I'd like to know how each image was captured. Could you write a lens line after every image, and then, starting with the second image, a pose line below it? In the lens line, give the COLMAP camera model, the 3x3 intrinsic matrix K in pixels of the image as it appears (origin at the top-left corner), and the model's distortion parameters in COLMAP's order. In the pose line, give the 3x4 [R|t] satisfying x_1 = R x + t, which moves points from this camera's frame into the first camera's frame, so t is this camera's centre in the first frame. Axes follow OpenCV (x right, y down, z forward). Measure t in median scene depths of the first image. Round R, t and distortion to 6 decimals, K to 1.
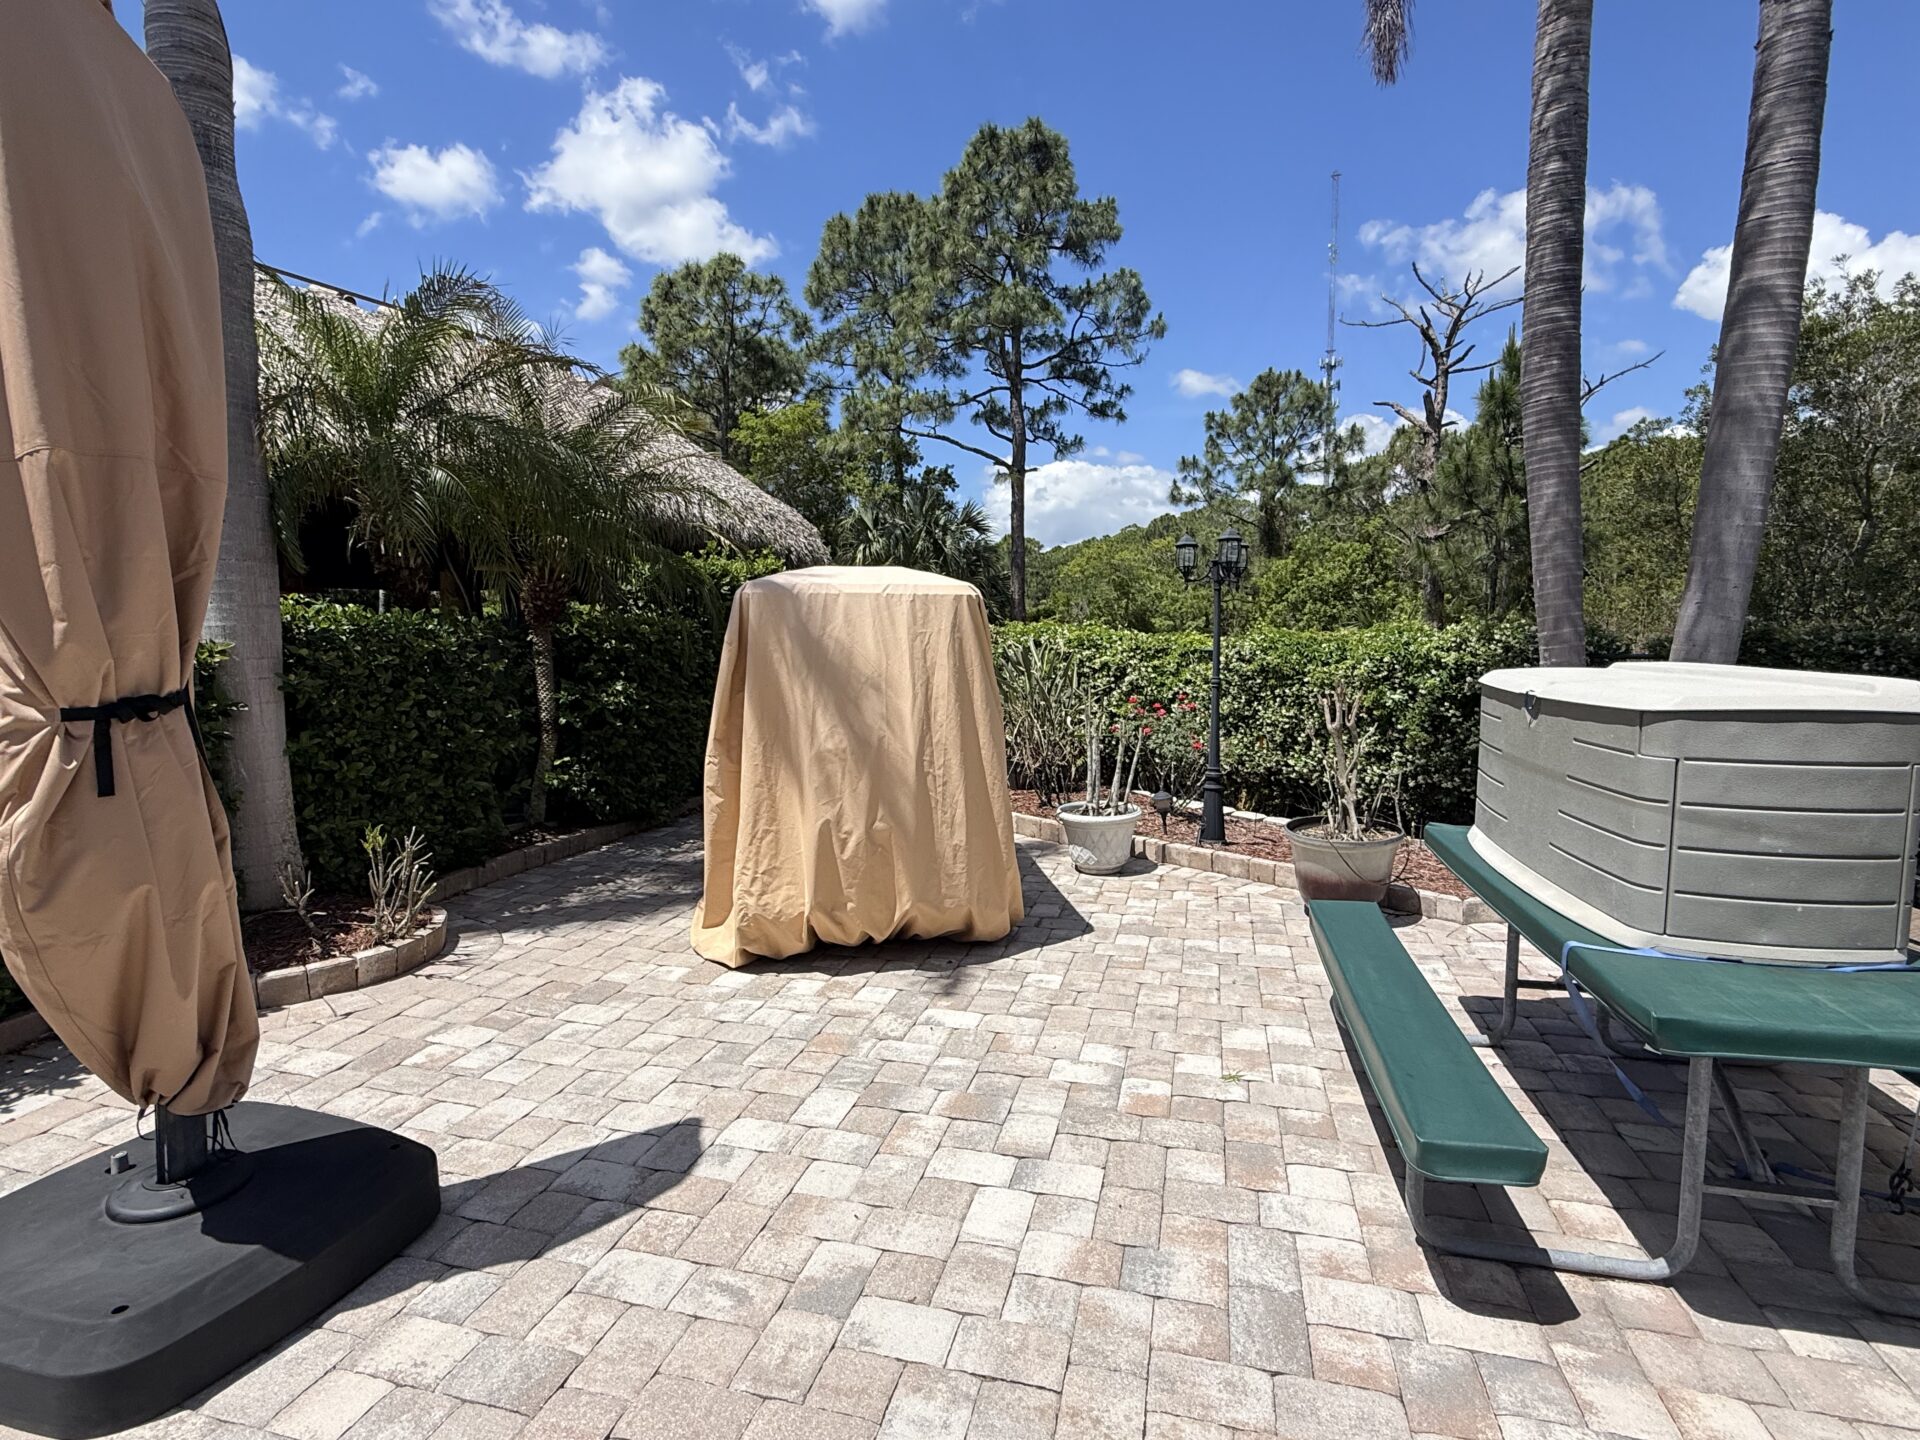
lens RADIAL K [[967.0, 0, 960.0], [0, 967.0, 720.0], [0, 0, 1]] dist [0.001999, -0.000865]
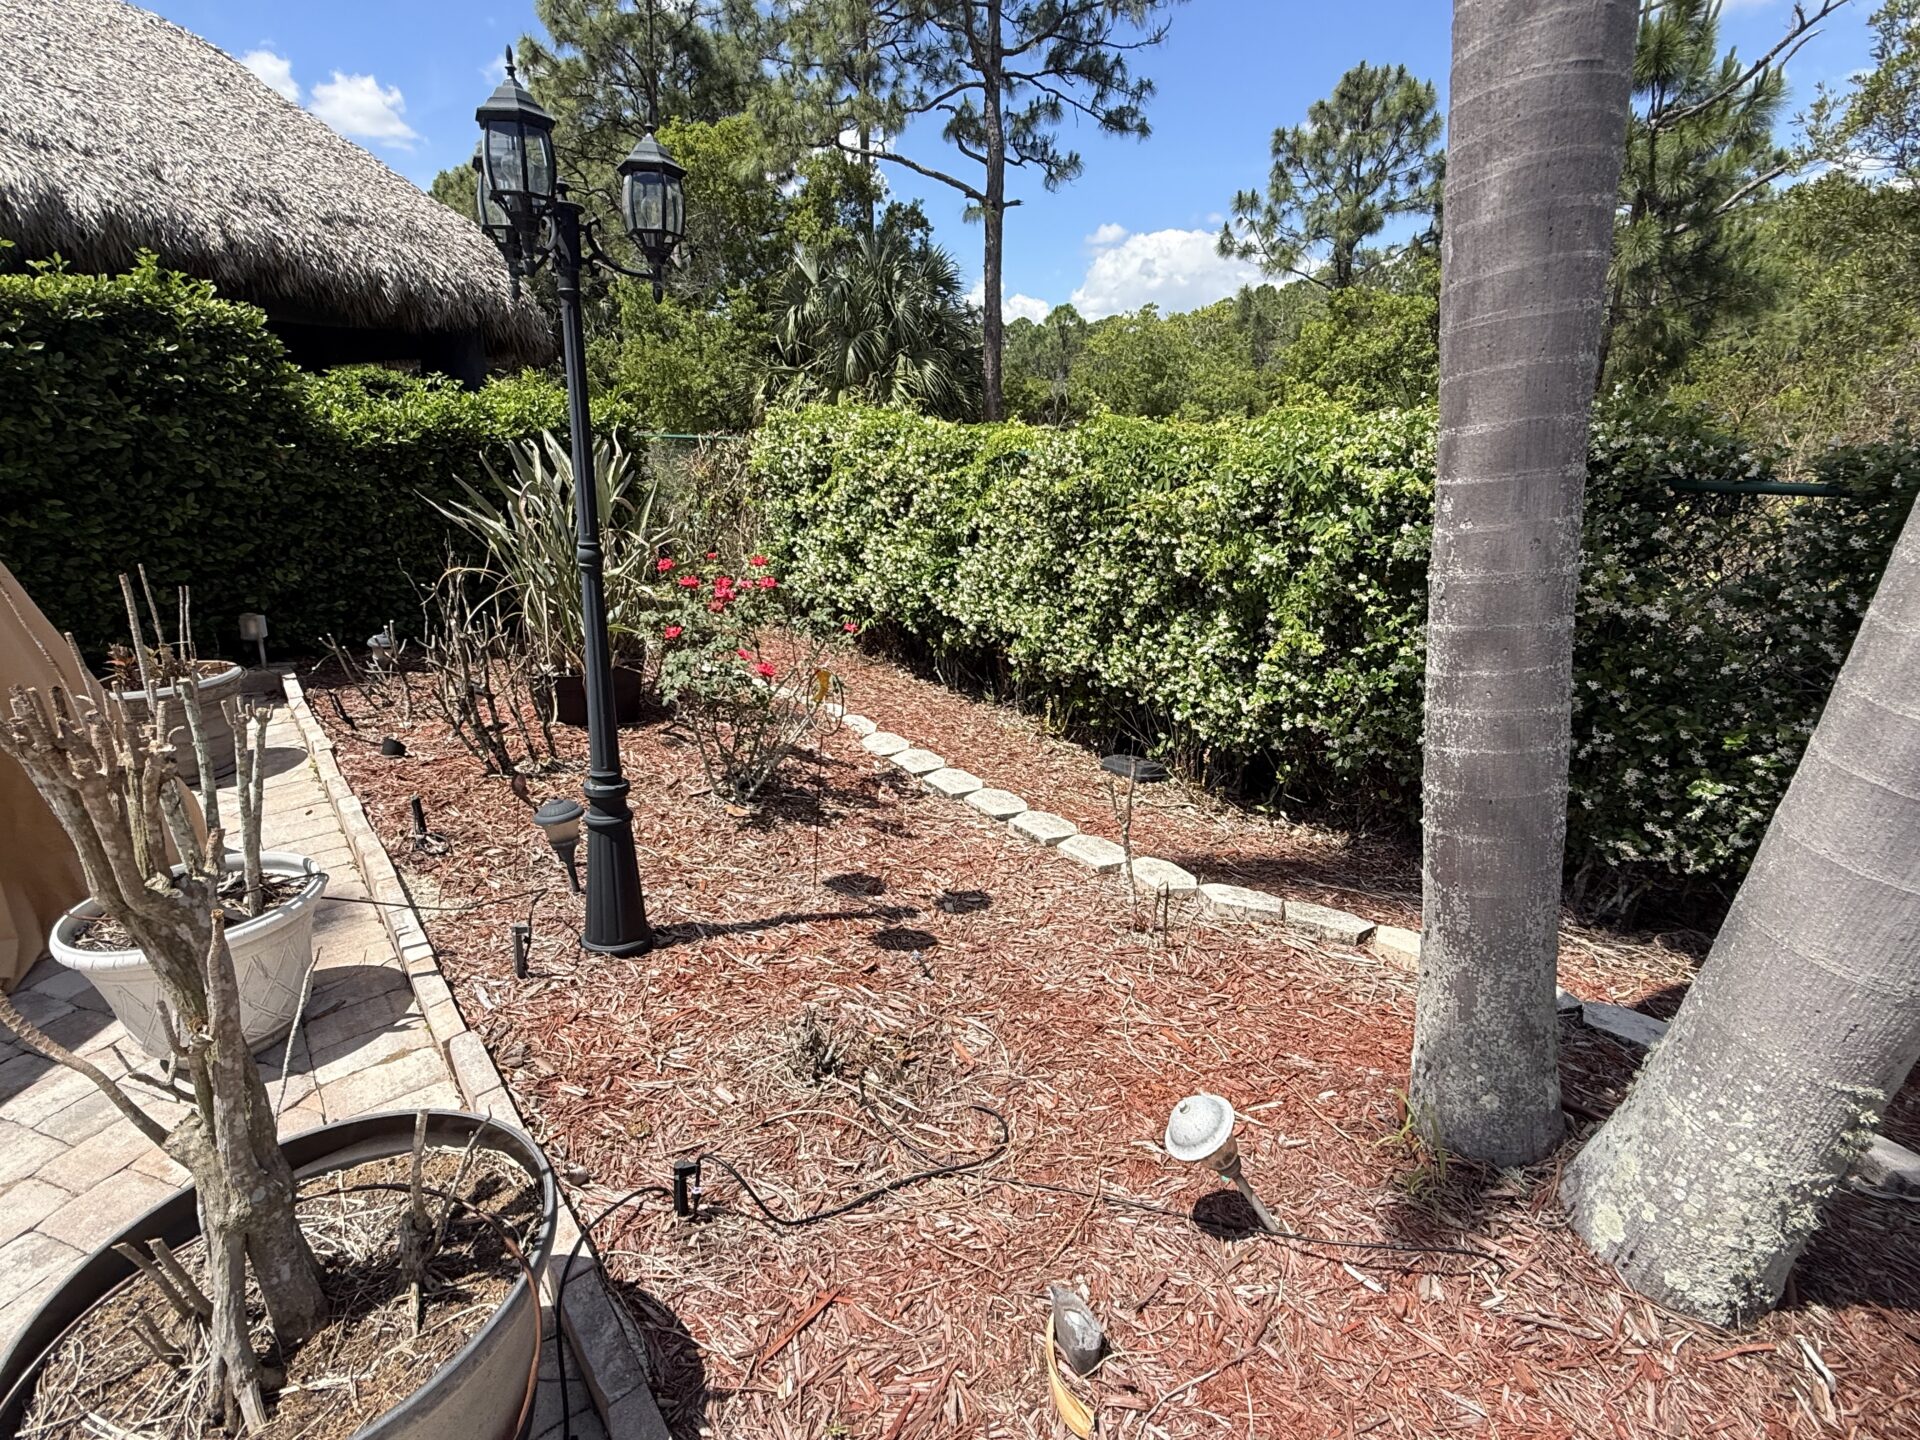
lens RADIAL K [[967.0, 0, 960.0], [0, 967.0, 720.0], [0, 0, 1]] dist [0.001999, -0.000865]
pose [[0.995852, 0.033701, -0.084511, 0.109369], [-0.015446, 0.978010, 0.207986, -0.014304], [0.089662, -0.205818, 0.974474, 0.154244]]
